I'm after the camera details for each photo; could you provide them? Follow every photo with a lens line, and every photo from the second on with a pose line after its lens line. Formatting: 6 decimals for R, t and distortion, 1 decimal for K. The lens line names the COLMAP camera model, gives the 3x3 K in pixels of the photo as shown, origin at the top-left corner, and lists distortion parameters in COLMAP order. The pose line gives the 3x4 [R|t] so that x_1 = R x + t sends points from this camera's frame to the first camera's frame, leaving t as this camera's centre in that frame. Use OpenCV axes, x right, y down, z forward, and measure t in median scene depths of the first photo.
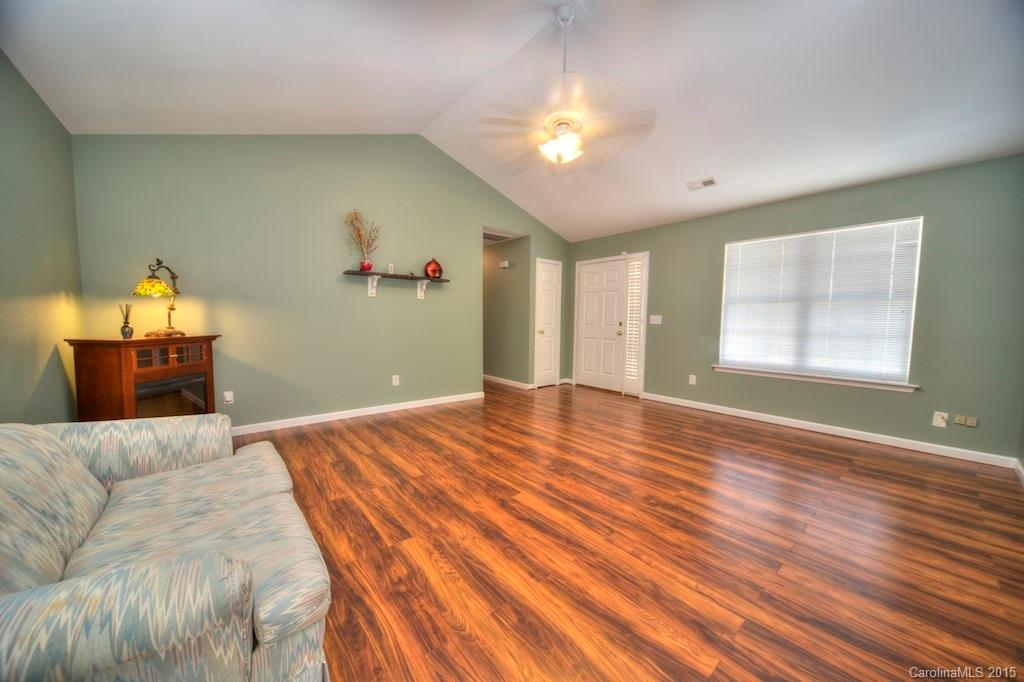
lens RADIAL K [[359.1, 0, 511.3], [0, 359.1, 343.1], [0, 0, 1]] dist [-0.000923, 0.000356]
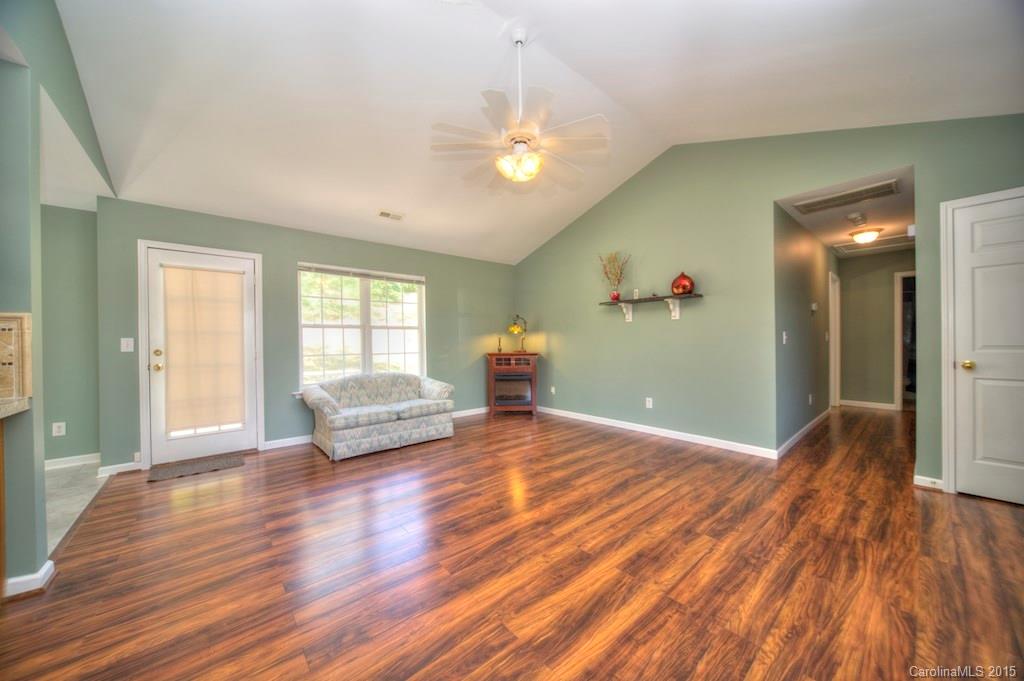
lens RADIAL K [[356.9, 0, 515.7], [0, 356.9, 343.3], [0, 0, 1]] dist [-0.009130, 0.000445]
pose [[0.016327, -0.008684, -0.999829, 0.807116], [-0.056640, 0.998349, -0.009596, -0.038399], [0.998261, 0.056787, 0.015808, 0.731009]]
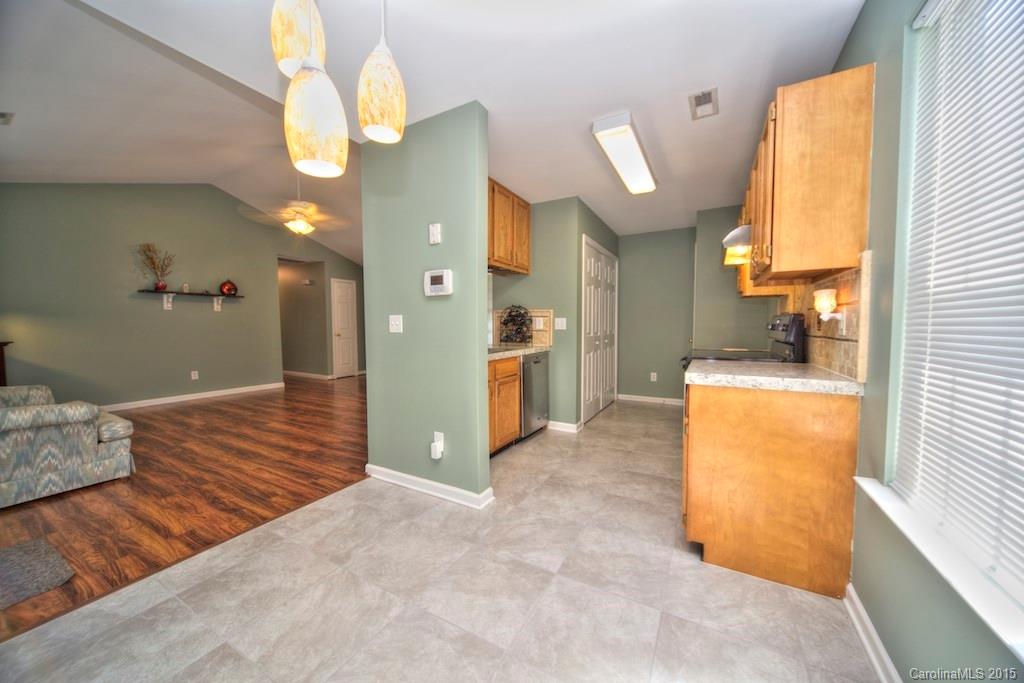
lens RADIAL K [[359.1, 0, 511.3], [0, 359.1, 343.6], [0, 0, 1]] dist [-0.000923, 0.000356]
pose [[0.934916, -0.034392, 0.353199, 0.338197], [0.039410, 0.999198, -0.007024, 0.054447], [-0.352675, 0.020486, 0.935522, -0.702735]]
